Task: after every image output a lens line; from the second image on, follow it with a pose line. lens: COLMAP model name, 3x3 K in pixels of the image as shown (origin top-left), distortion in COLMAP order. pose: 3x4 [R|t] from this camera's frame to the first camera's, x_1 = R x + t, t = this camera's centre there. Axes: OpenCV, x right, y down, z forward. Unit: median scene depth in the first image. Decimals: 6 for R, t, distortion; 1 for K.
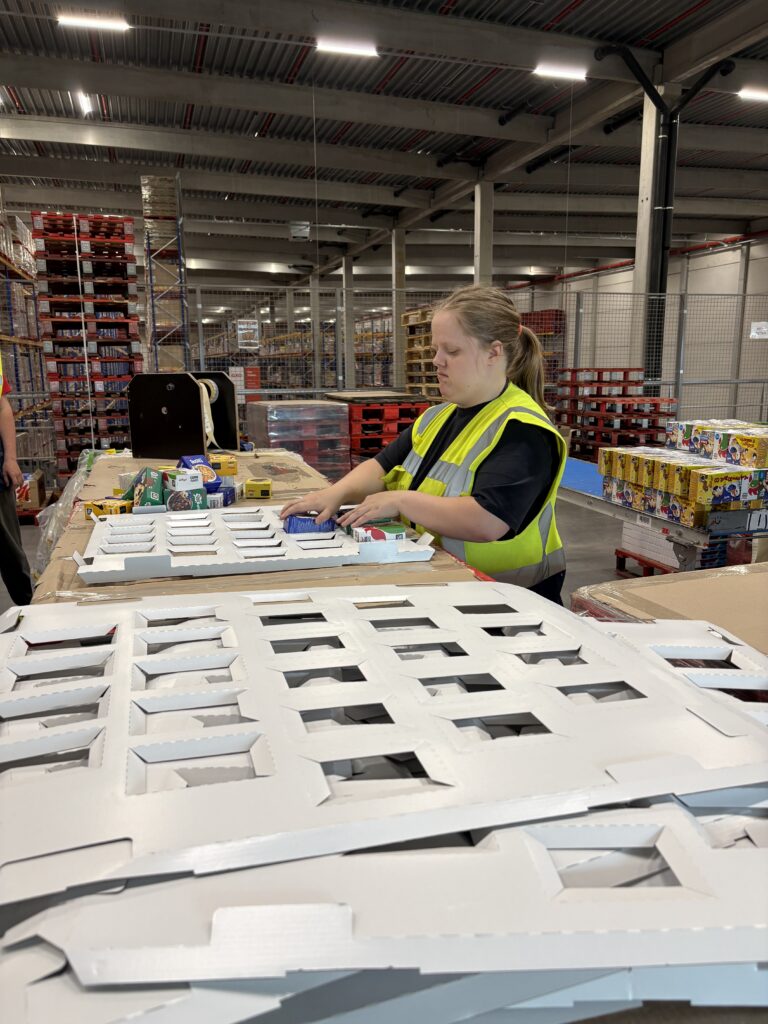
lens RADIAL K [[775.5, 0, 384.0], [0, 775.5, 512.0], [0, 0, 1]] dist [0.097211, -0.111378]
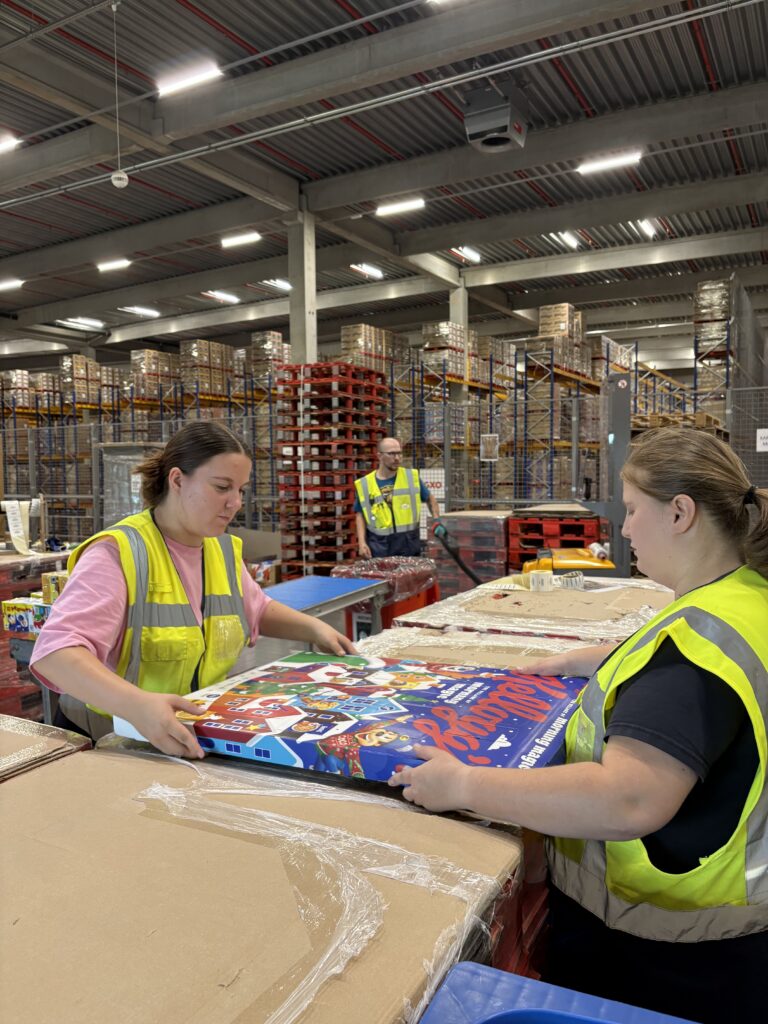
lens RADIAL K [[775.5, 0, 384.0], [0, 775.5, 512.0], [0, 0, 1]] dist [0.097211, -0.111378]
pose [[0.689895, 0.037516, -0.722937, 0.208857], [-0.124490, 0.989927, -0.067429, -0.021957], [0.713125, 0.136518, 0.687616, 0.076395]]
